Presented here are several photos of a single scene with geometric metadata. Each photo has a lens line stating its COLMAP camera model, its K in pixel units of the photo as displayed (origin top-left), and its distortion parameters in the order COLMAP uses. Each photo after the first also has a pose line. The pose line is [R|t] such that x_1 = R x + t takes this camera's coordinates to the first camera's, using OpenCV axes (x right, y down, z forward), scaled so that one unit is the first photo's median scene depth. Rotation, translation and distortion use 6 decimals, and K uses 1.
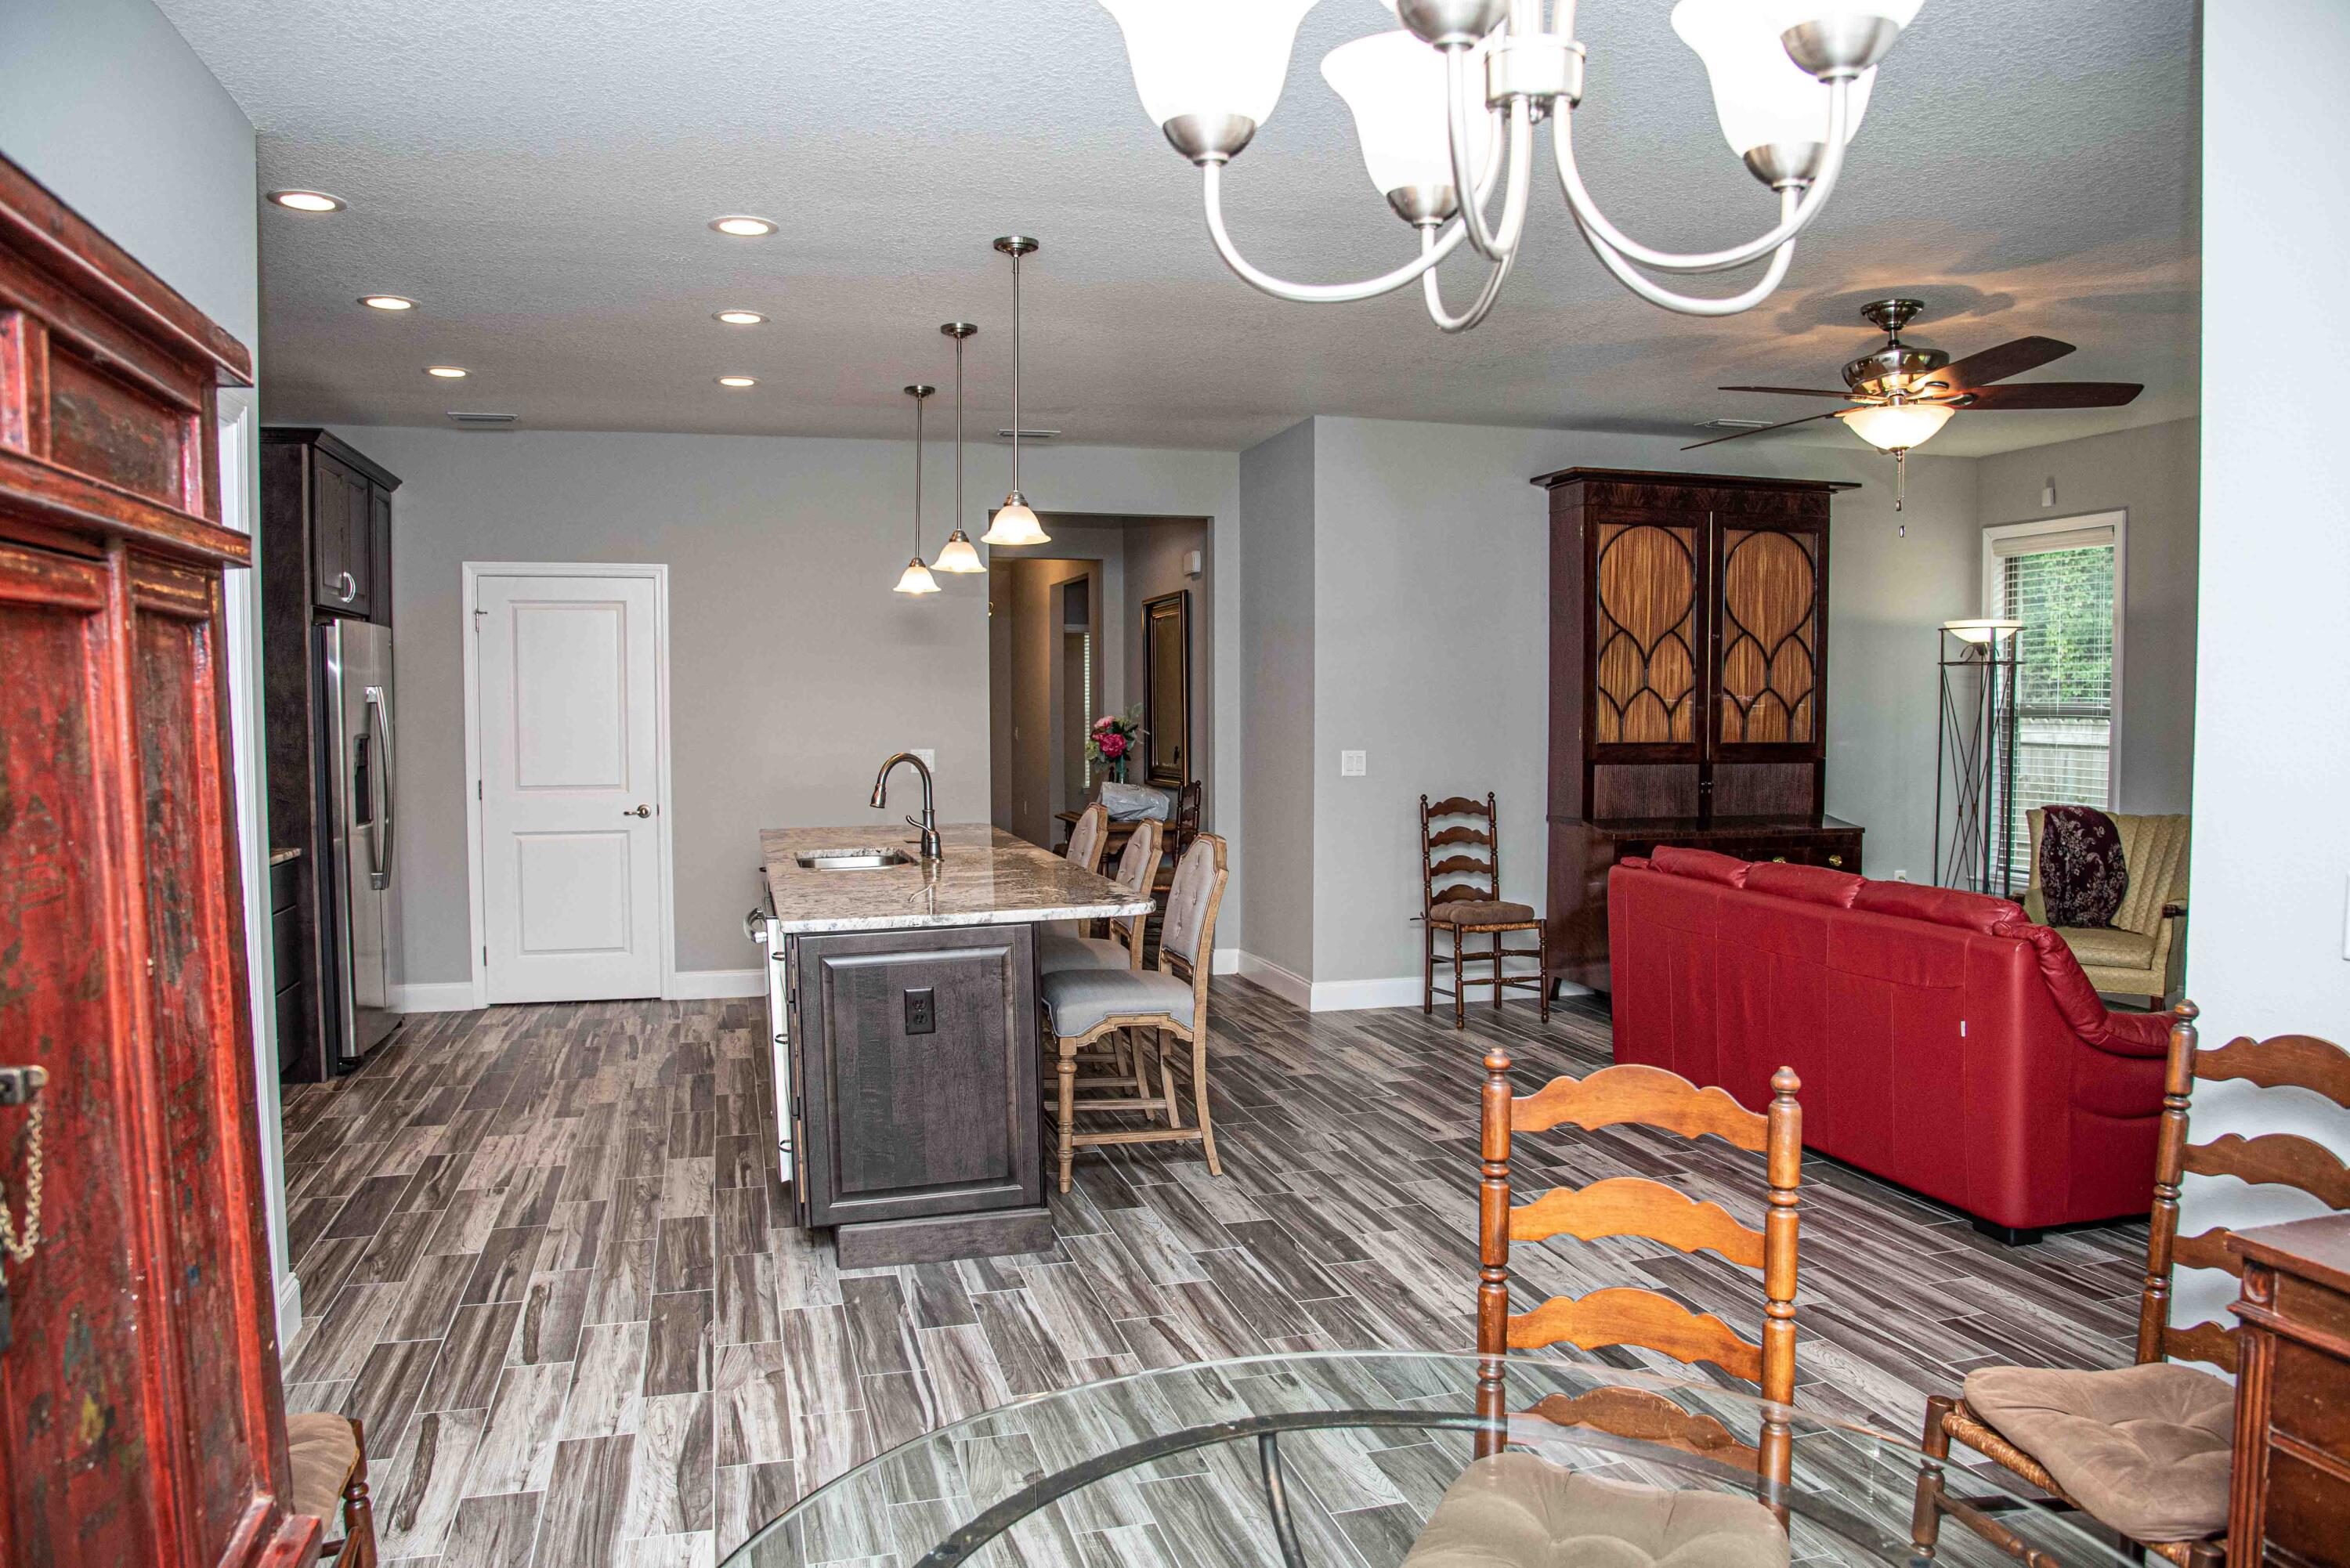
lens RADIAL K [[1603.4, 0, 1170.9], [0, 1603.4, 793.0], [0, 0, 1]] dist [-0.110981, 0.060419]
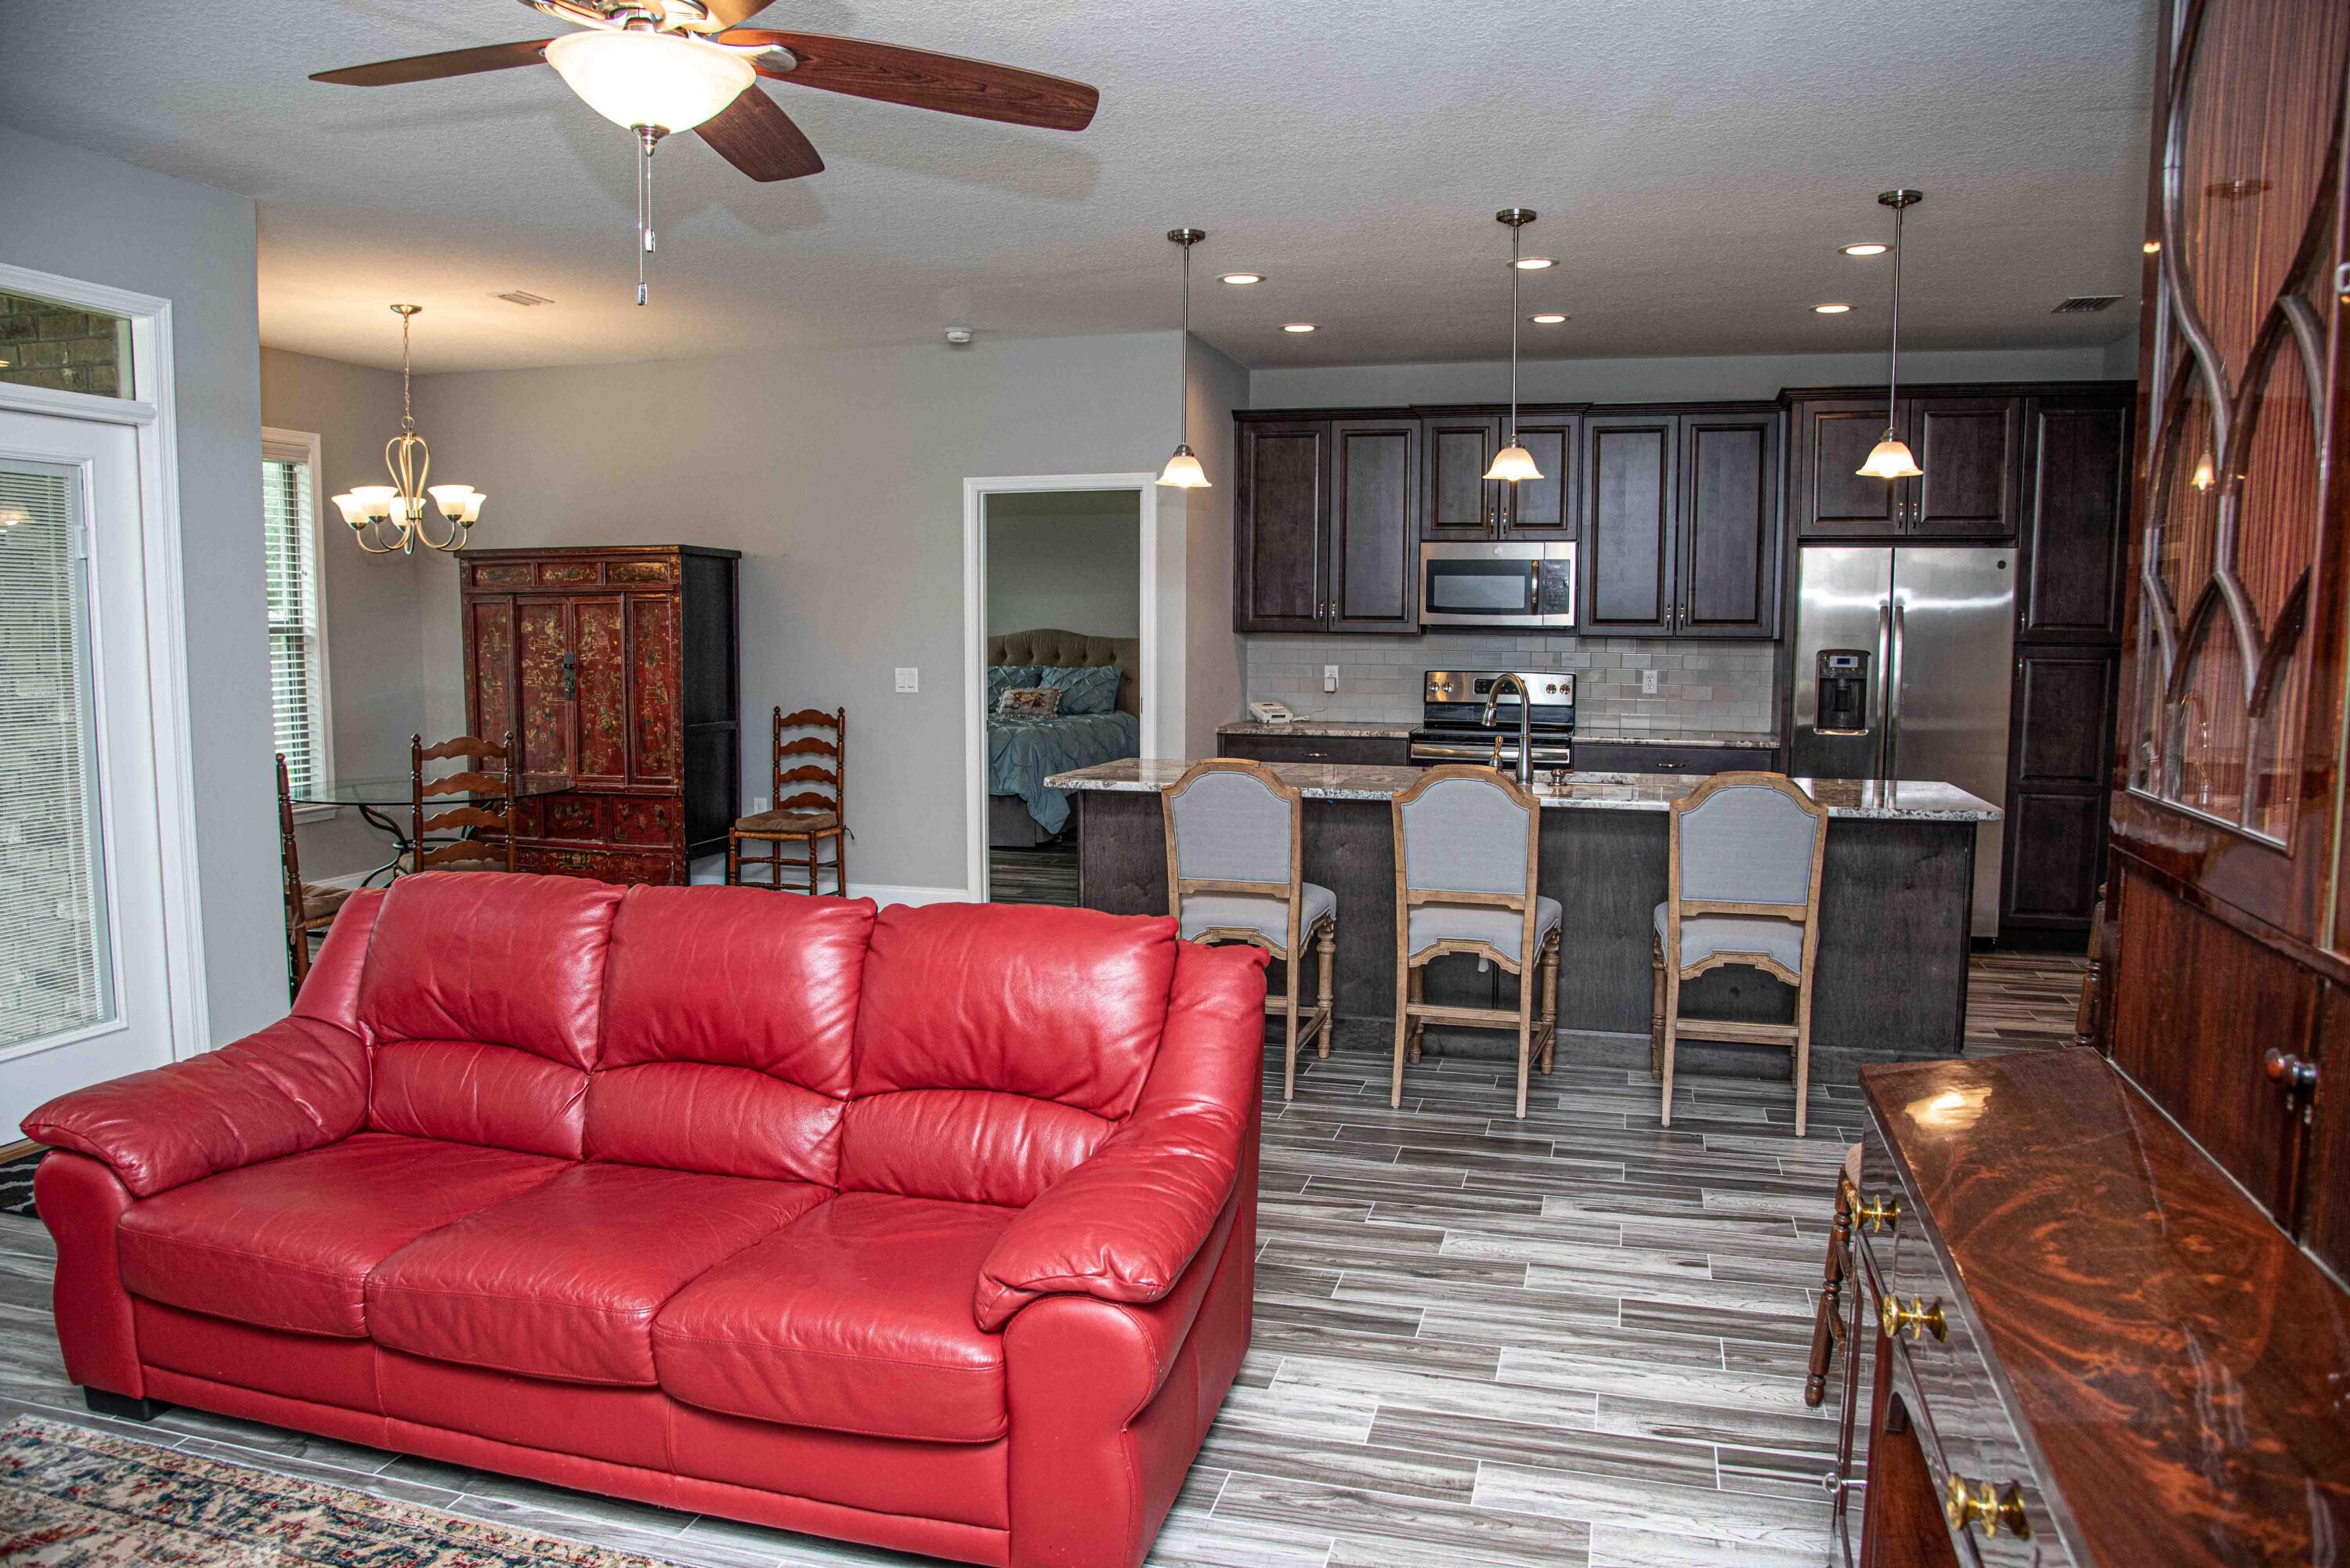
lens RADIAL K [[1603.4, 0, 1170.9], [0, 1603.4, 793.0], [0, 0, 1]] dist [-0.110981, 0.060419]
pose [[-0.527454, 0.093909, -0.844378, 0.874949], [-0.051625, 0.988493, 0.142185, -0.091235], [0.848014, 0.118587, -0.516536, 1.515998]]
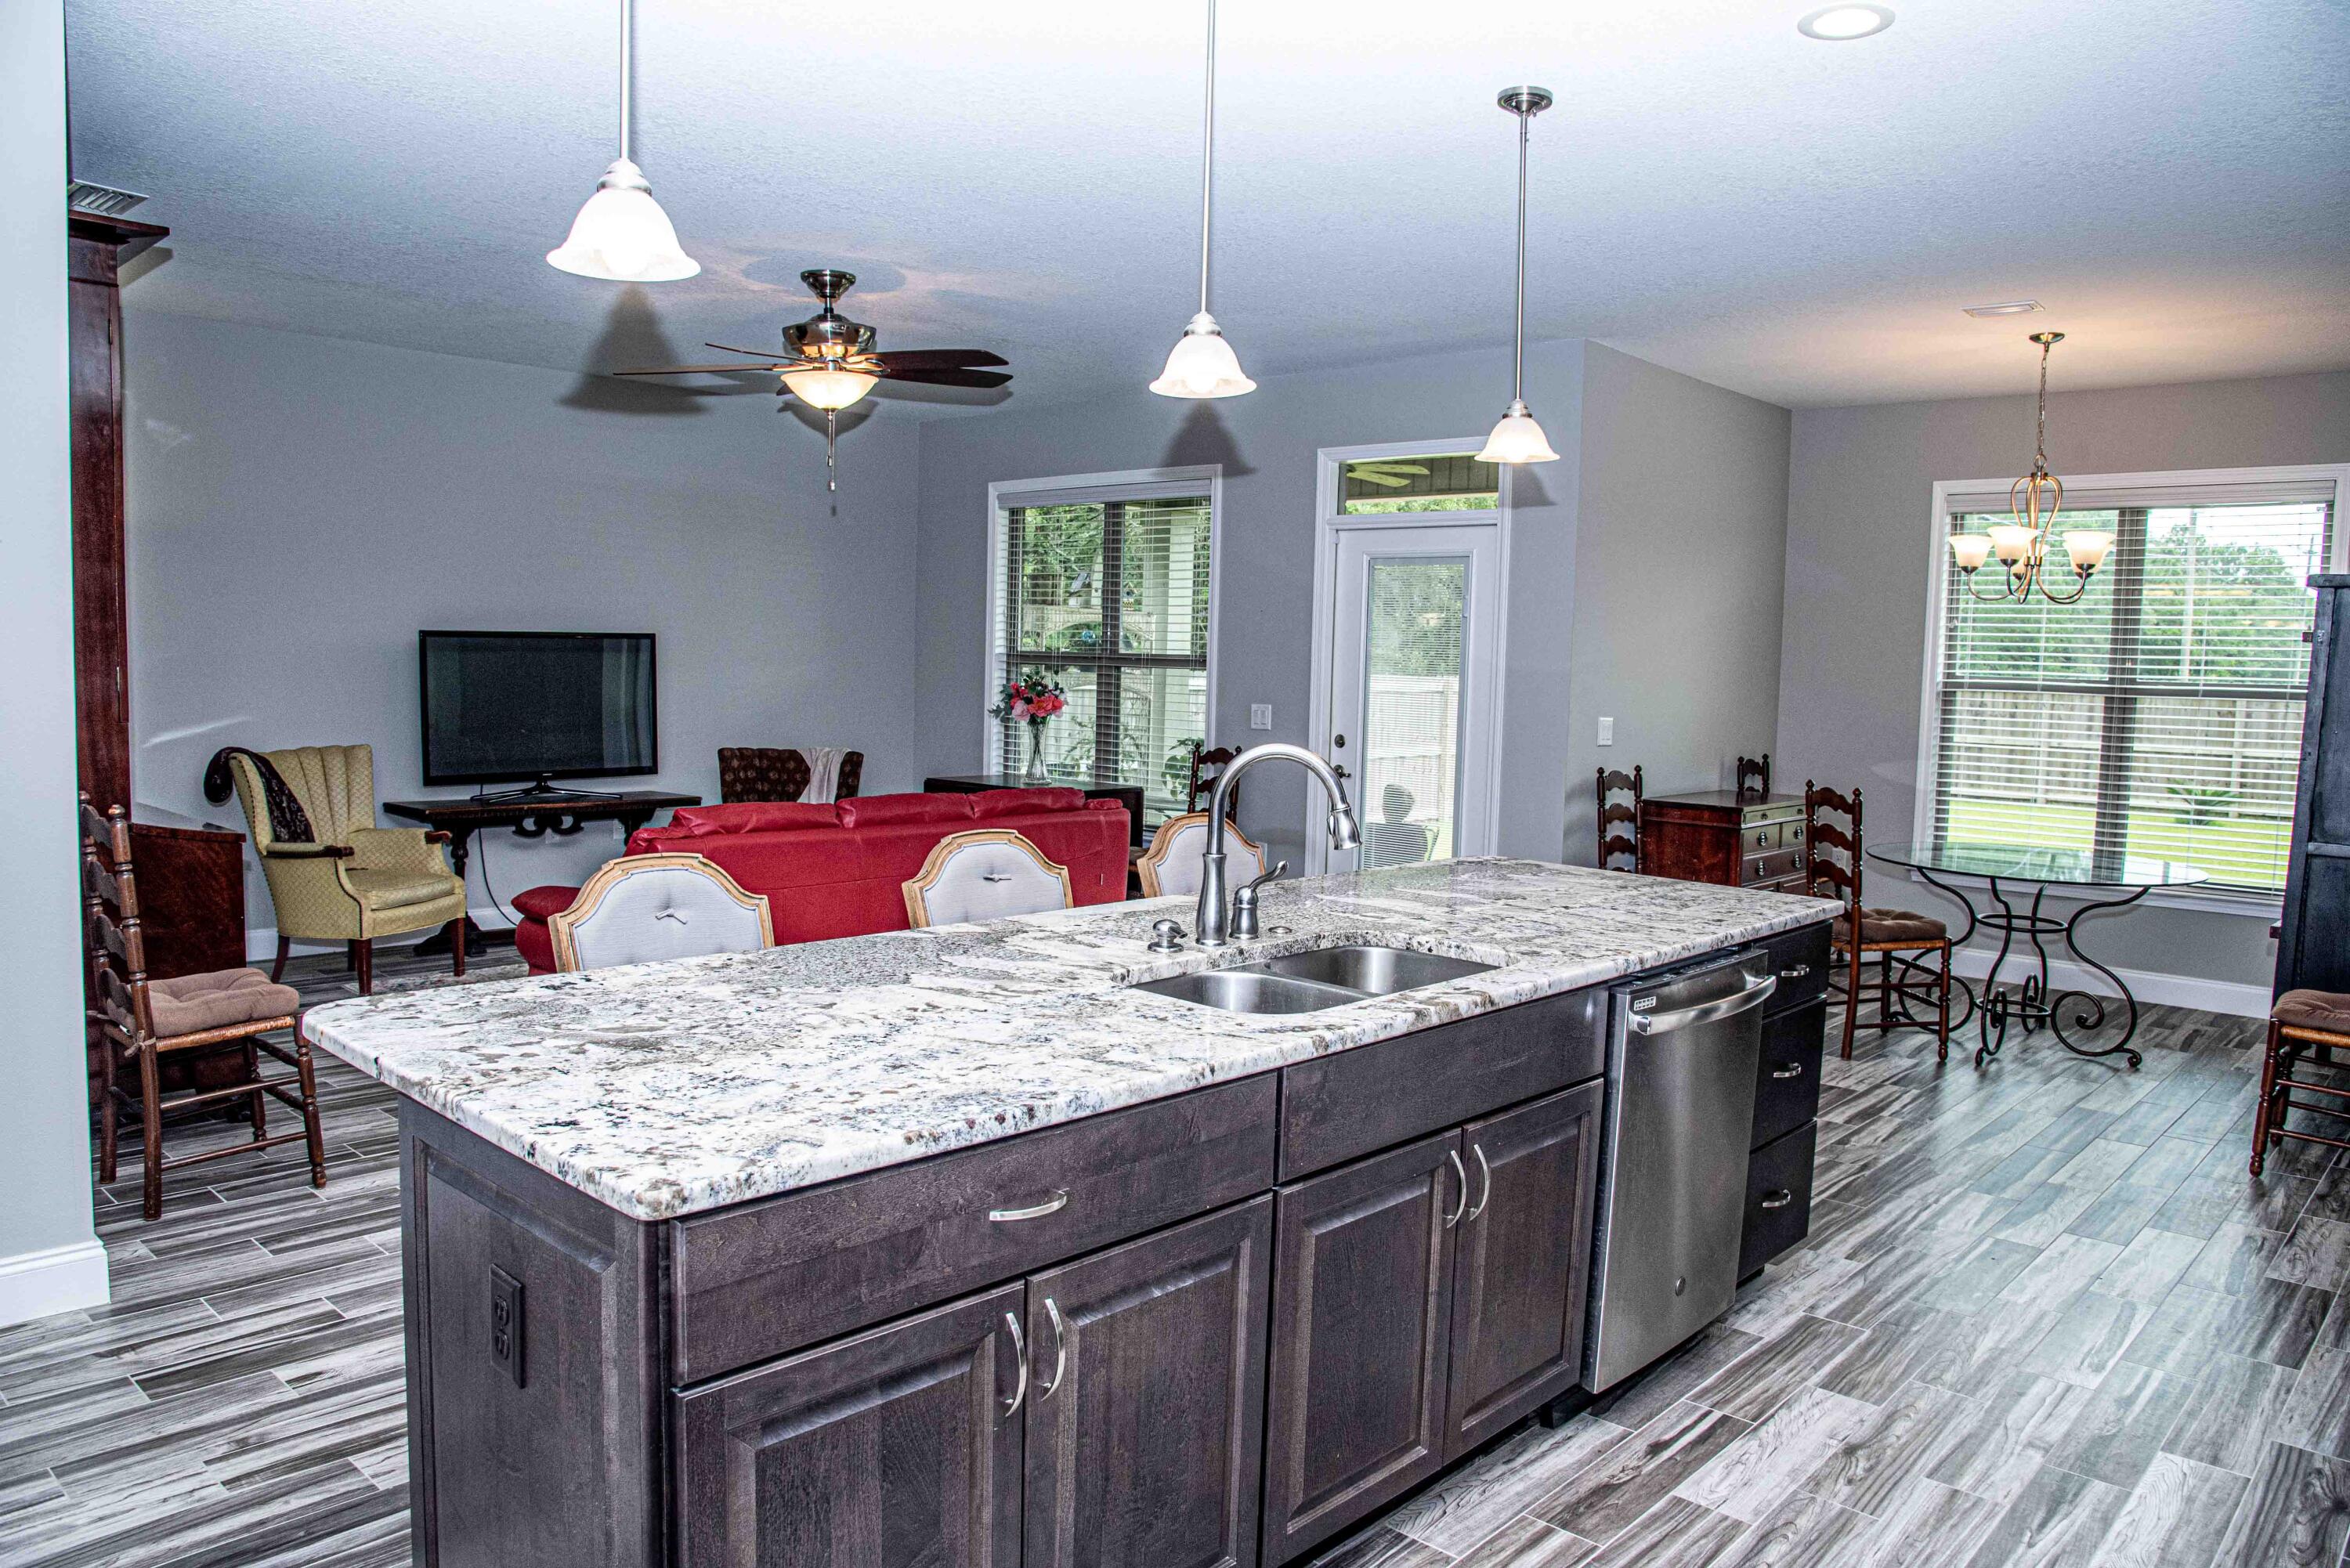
lens RADIAL K [[1608.5, 0, 1170.5], [0, 1608.5, 788.3], [0, 0, 1]] dist [-0.114018, 0.069436]
pose [[-0.515599, -0.080381, 0.853051, -0.668618], [0.025635, 0.993697, 0.109128, -0.078035], [-0.856446, 0.078135, -0.510289, 1.467544]]
